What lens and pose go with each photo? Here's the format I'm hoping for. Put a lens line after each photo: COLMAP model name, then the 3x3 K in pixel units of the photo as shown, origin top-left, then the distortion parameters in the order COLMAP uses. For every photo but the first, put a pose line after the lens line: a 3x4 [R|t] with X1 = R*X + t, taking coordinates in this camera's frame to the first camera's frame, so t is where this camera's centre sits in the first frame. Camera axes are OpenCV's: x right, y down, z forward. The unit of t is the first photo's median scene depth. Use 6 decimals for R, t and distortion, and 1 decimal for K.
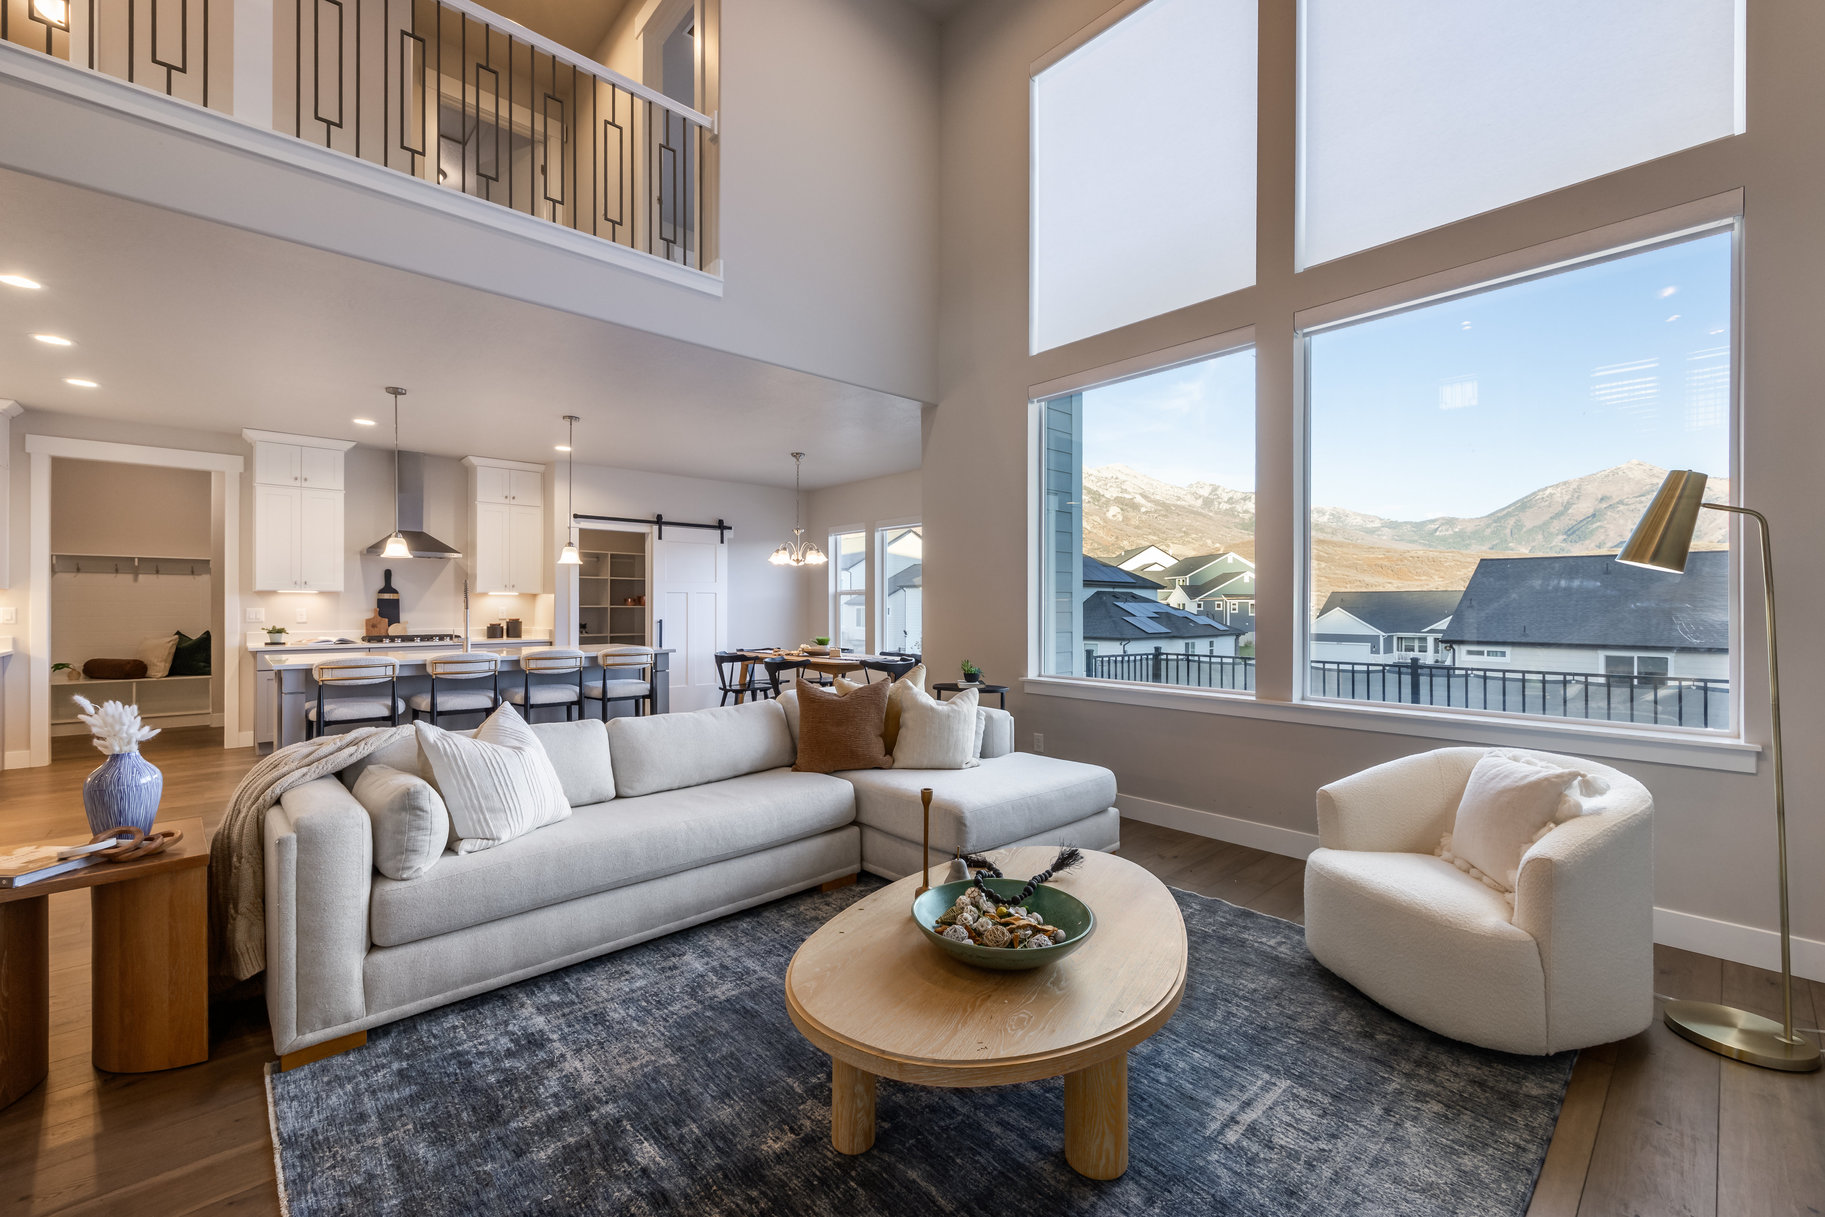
lens RADIAL K [[747.2, 0, 920.1], [0, 747.2, 605.5], [0, 0, 1]] dist [0.002970, -0.000229]
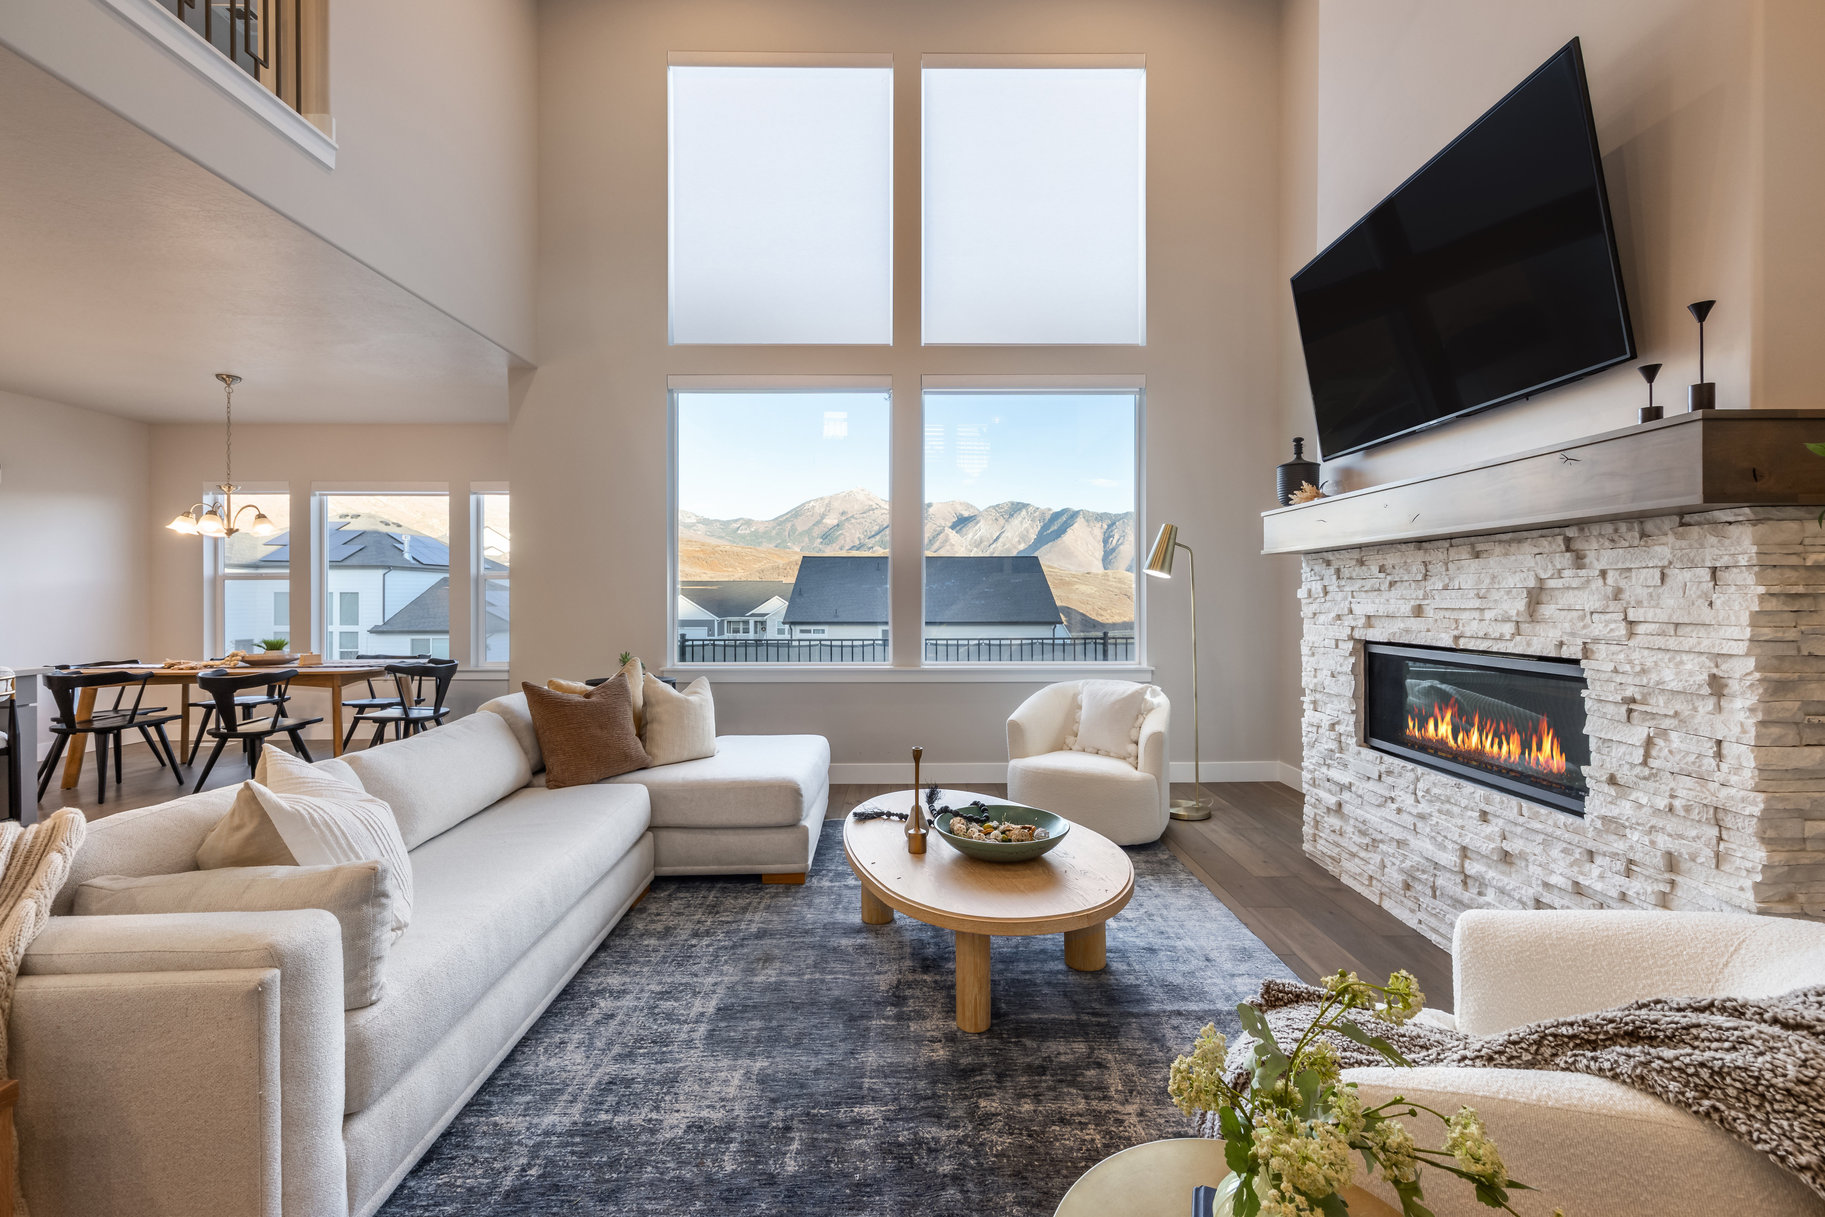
lens RADIAL K [[757.1, 0, 917.0], [0, 757.1, 593.9], [0, 0, 1]] dist [0.003362, -0.000407]
pose [[0.669970, -0.000682, 0.742388, -0.504941], [0.000187, 1.000000, 0.000750, -0.002708], [-0.742388, -0.000364, 0.669970, 0.101743]]
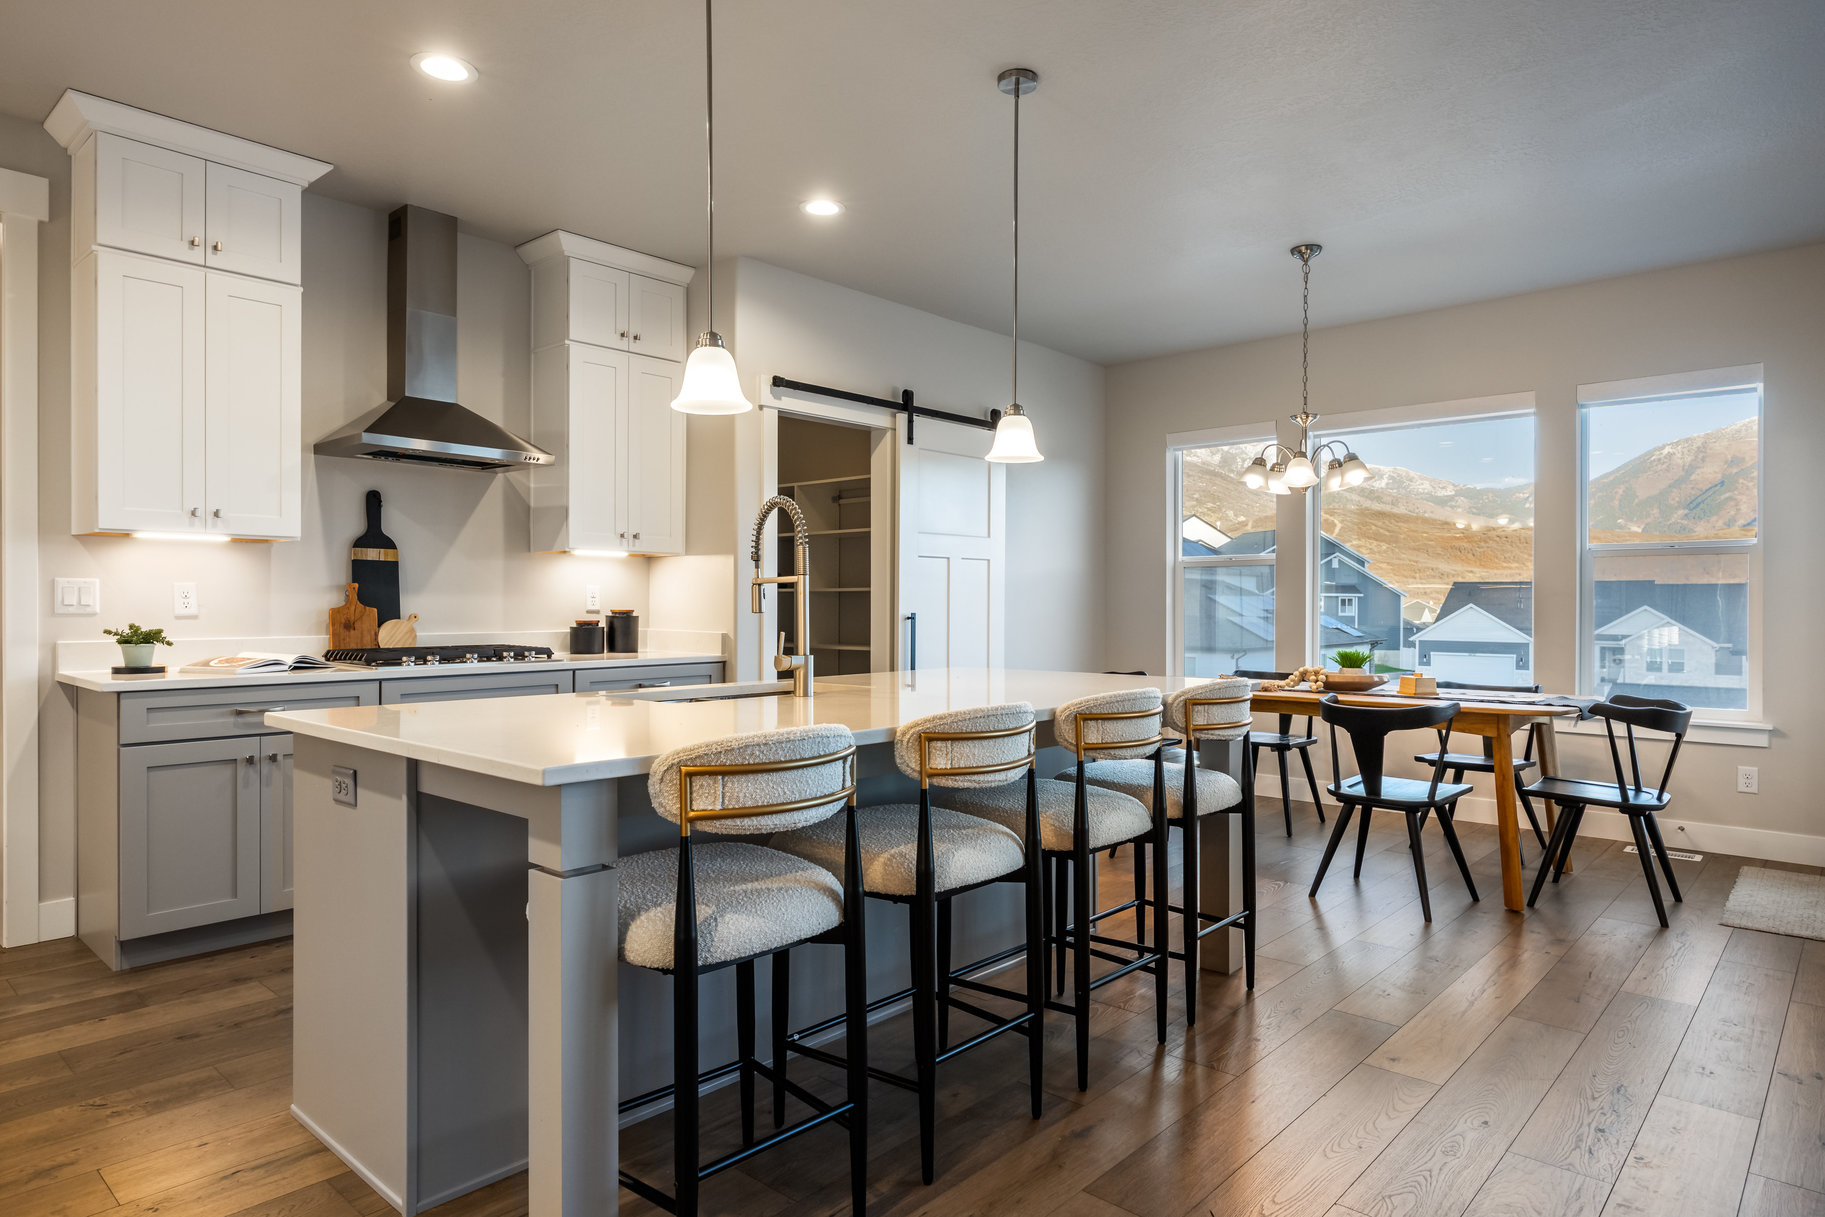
lens RADIAL K [[1068.5, 0, 915.8], [0, 1068.5, 606.8], [0, 0, 1]] dist [0.008025, 0.001299]
pose [[0.996086, 0.002095, 0.088361, -0.893374], [-0.002546, 0.999984, 0.004990, 0.025465], [-0.088349, -0.005196, 0.996076, 0.724275]]
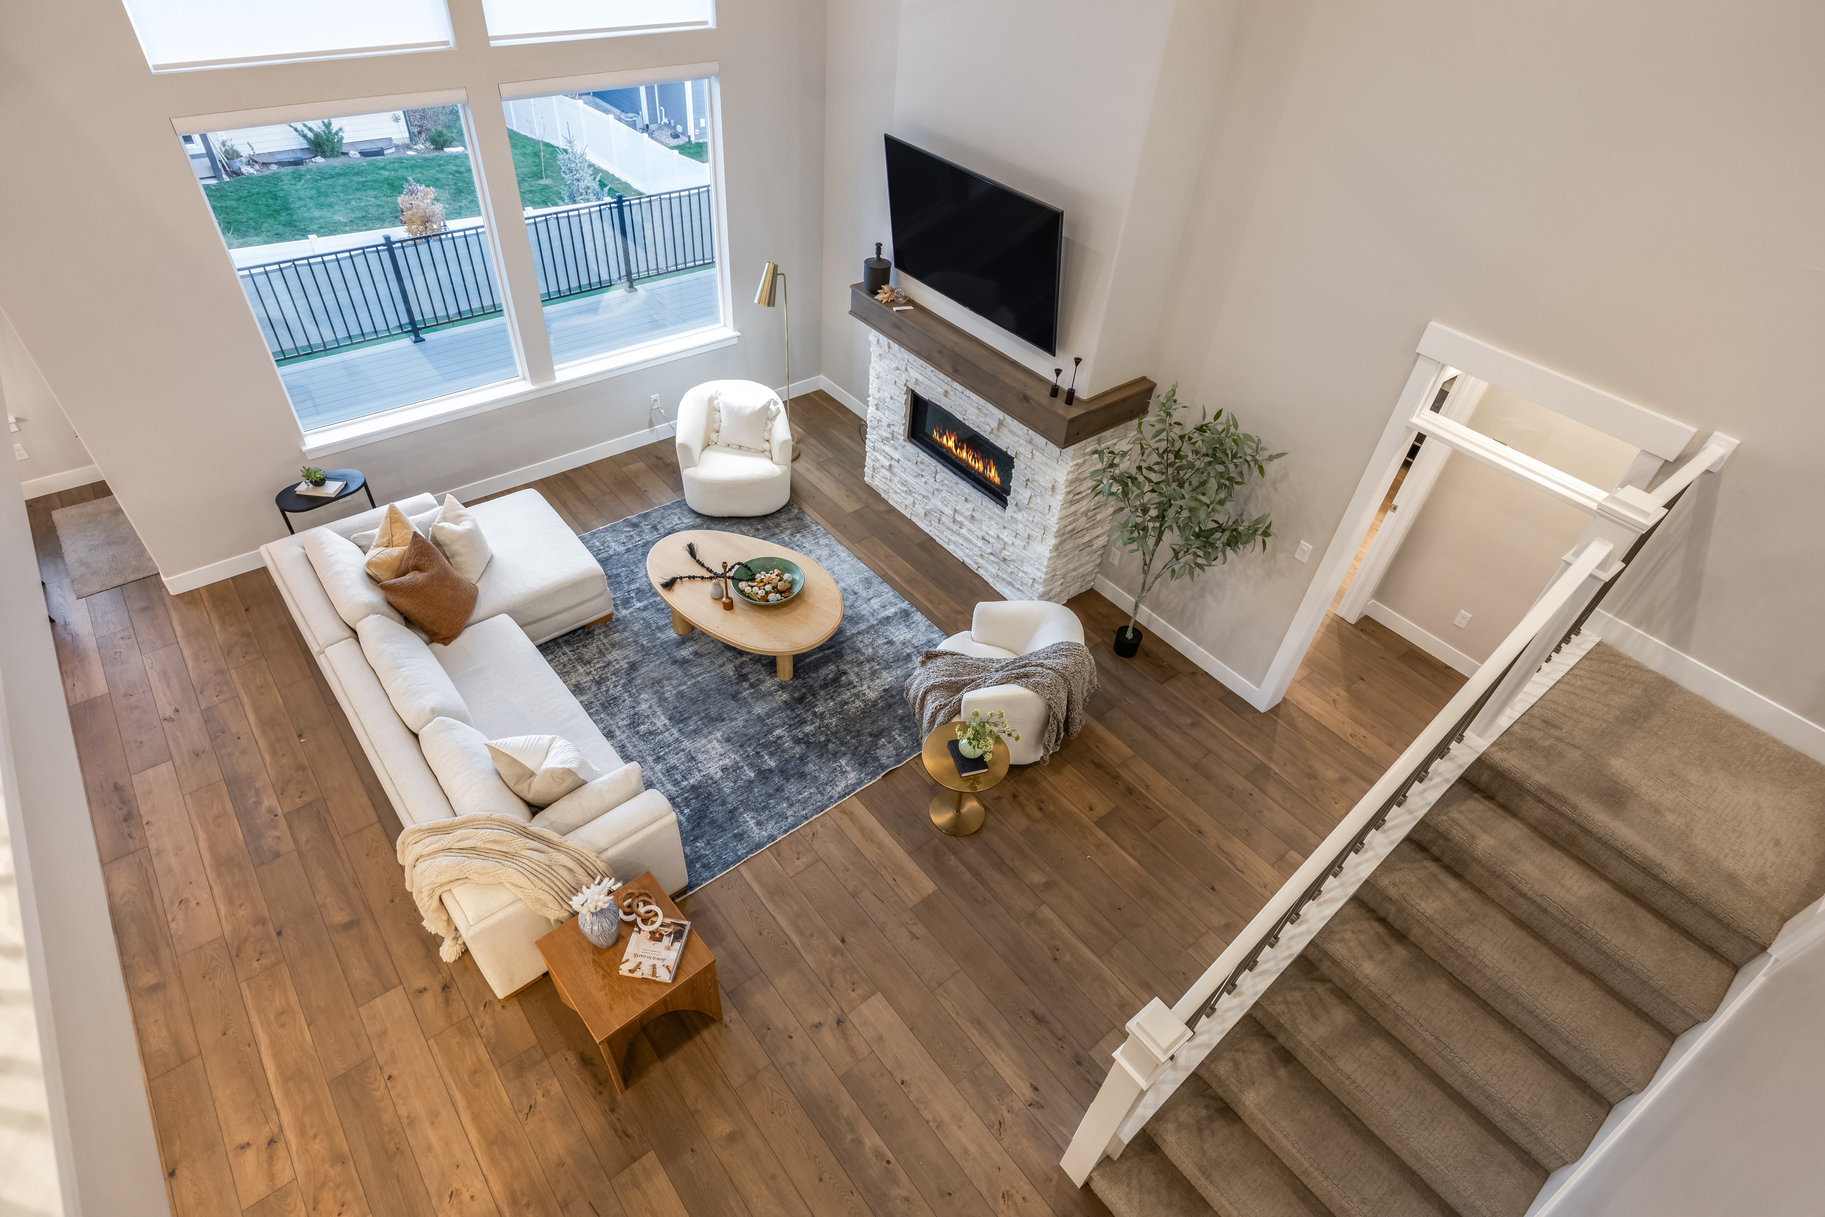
lens RADIAL K [[921.4, 0, 892.9], [0, 921.4, 614.8], [0, 0, 1]] dist [-0.001518, -0.000564]
pose [[0.075241, -0.669354, 0.739124, -1.101035], [-0.065998, 0.736257, 0.673476, -0.796570], [-0.994979, -0.099454, 0.011221, 0.274097]]
